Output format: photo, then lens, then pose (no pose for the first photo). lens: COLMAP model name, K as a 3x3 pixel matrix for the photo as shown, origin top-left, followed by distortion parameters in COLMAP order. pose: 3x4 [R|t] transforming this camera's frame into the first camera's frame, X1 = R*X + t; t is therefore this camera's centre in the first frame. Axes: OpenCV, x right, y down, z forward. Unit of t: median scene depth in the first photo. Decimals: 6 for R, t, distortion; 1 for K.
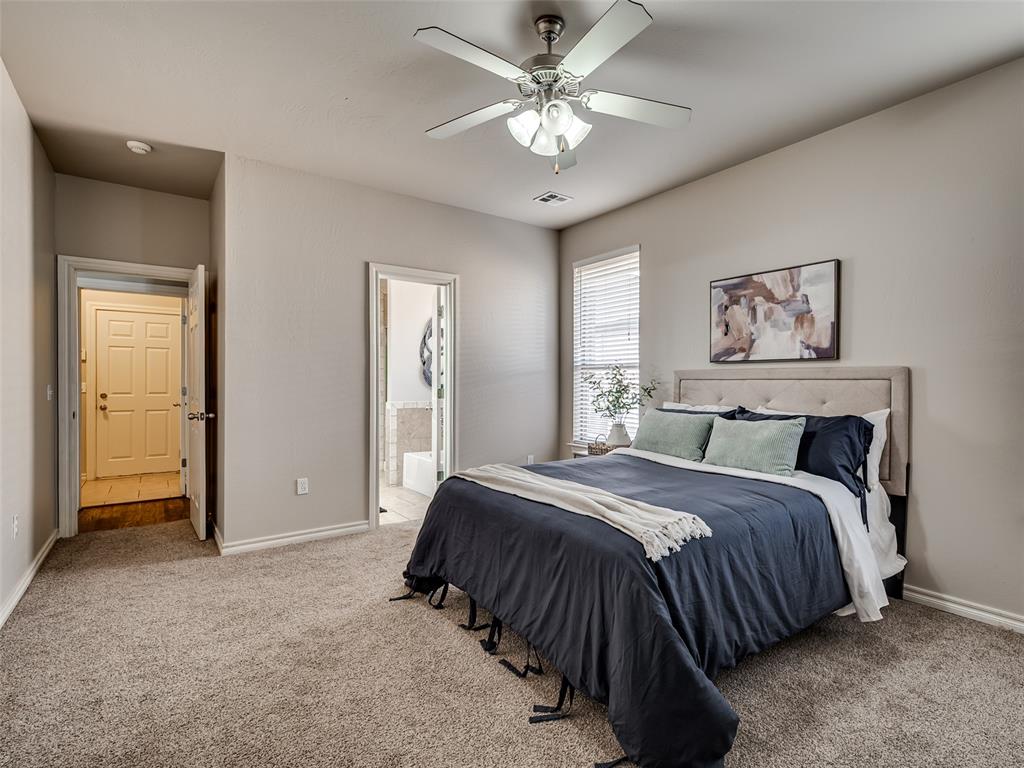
lens RADIAL K [[522.4, 0, 512.8], [0, 522.4, 380.6], [0, 0, 1]] dist [0.005612, 0.001500]
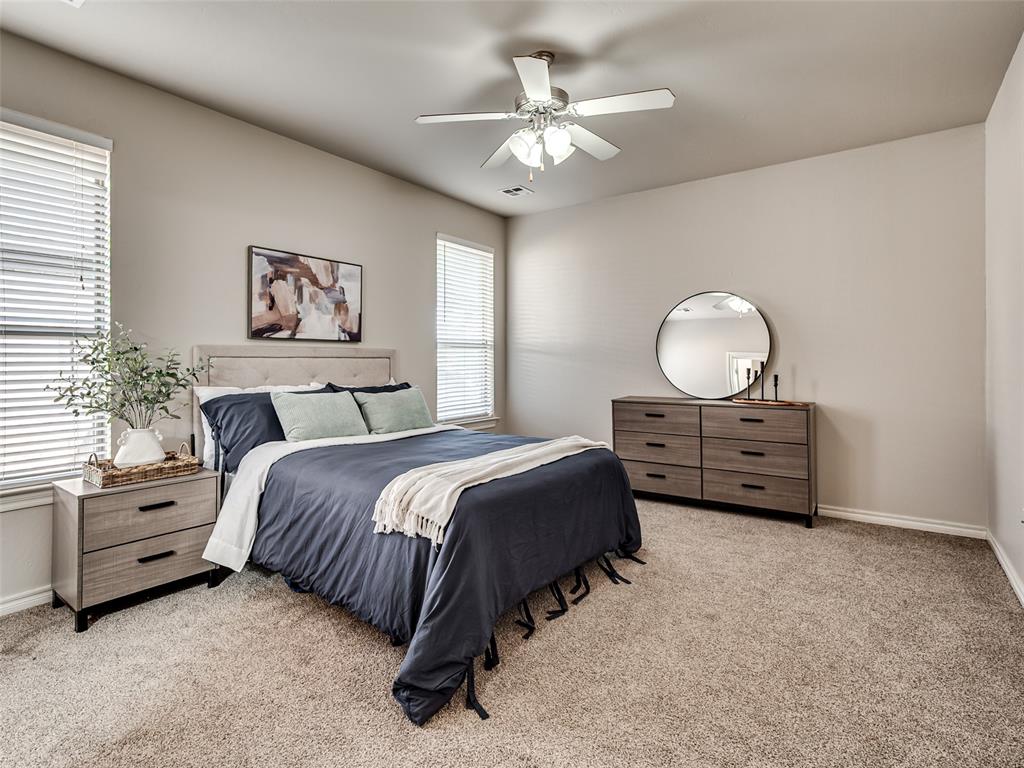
lens RADIAL K [[522.4, 0, 510.0], [0, 522.4, 383.6], [0, 0, 1]] dist [0.005612, 0.001500]
pose [[-0.347635, -0.033464, 0.937032, -0.654229], [0.009300, 0.999191, 0.039135, 0.013047], [-0.937584, 0.022319, -0.347043, 0.975647]]
